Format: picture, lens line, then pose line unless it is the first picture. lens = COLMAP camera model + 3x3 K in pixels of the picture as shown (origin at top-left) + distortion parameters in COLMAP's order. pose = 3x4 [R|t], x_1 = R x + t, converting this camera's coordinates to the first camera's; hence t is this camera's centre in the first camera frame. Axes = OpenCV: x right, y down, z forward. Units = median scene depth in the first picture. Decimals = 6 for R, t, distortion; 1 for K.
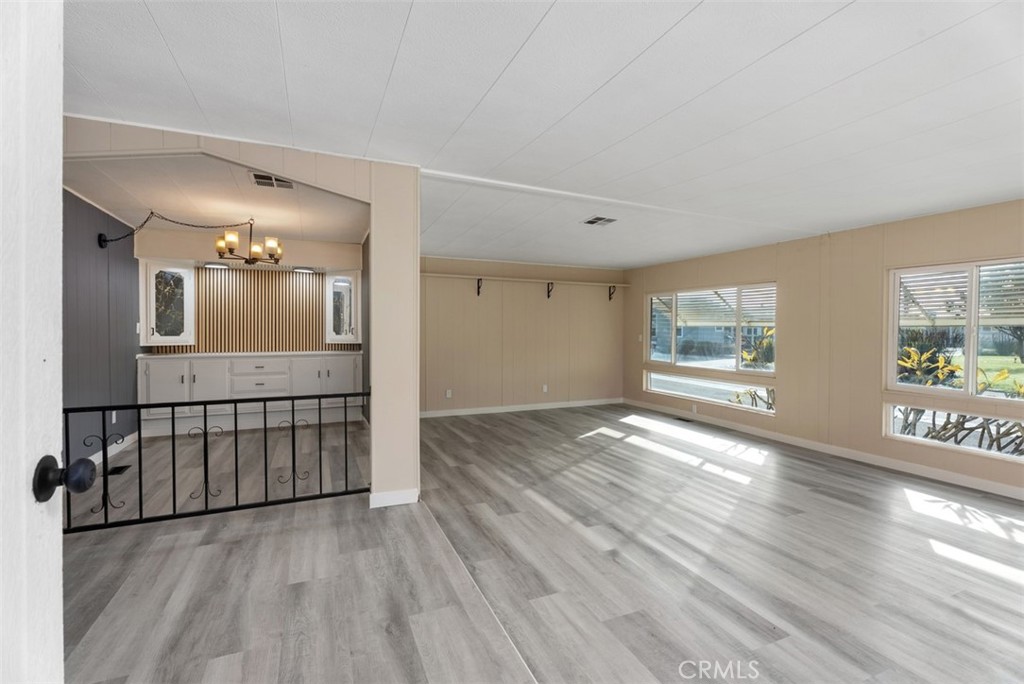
lens RADIAL K [[455.2, 0, 514.9], [0, 455.2, 339.6], [0, 0, 1]] dist [0.001918, 0.000727]
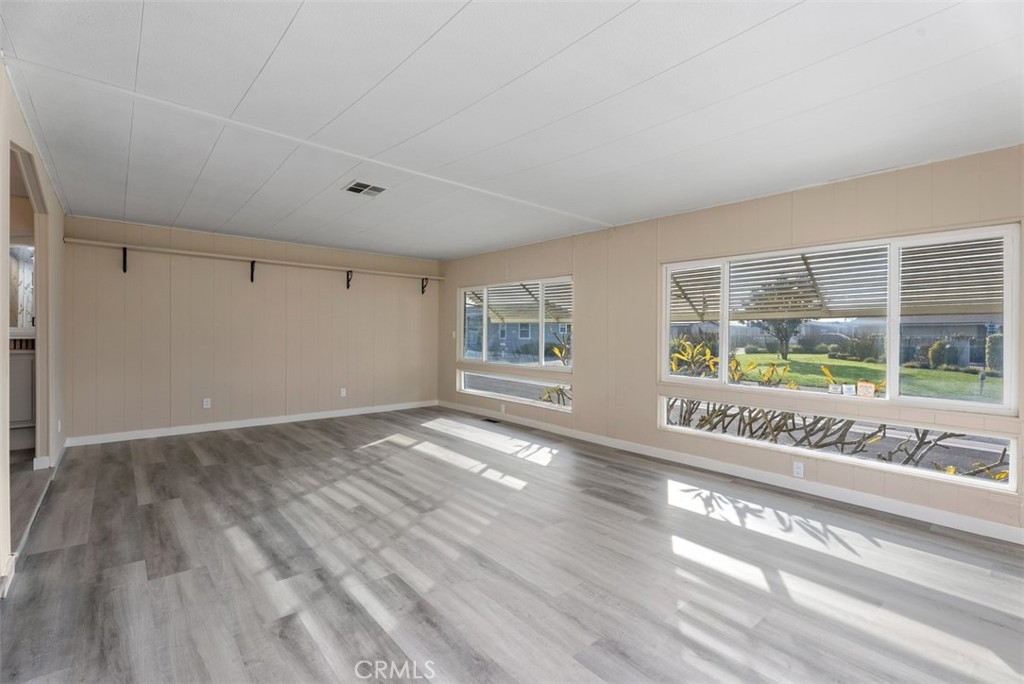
lens RADIAL K [[455.2, 0, 514.9], [0, 455.2, 339.6], [0, 0, 1]] dist [0.001918, 0.000727]
pose [[0.954410, -0.000259, 0.298497, 0.183363], [0.001940, 0.999984, -0.005338, 0.018698], [-0.298491, 0.005674, 0.954396, 0.113123]]
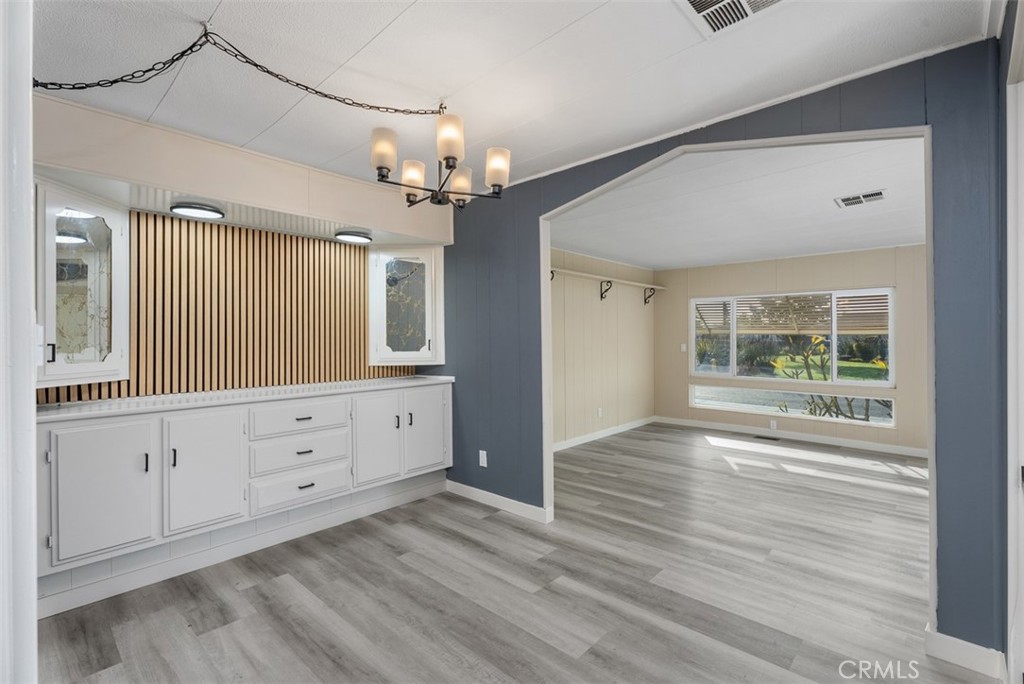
lens RADIAL K [[459.4, 0, 516.0], [0, 459.4, 333.8], [0, 0, 1]] dist [0.000815, -0.000322]
pose [[0.918021, -0.004890, 0.396503, -0.602311], [0.017674, 0.999435, -0.028595, -0.016566], [-0.396139, 0.033258, 0.917588, 0.478027]]
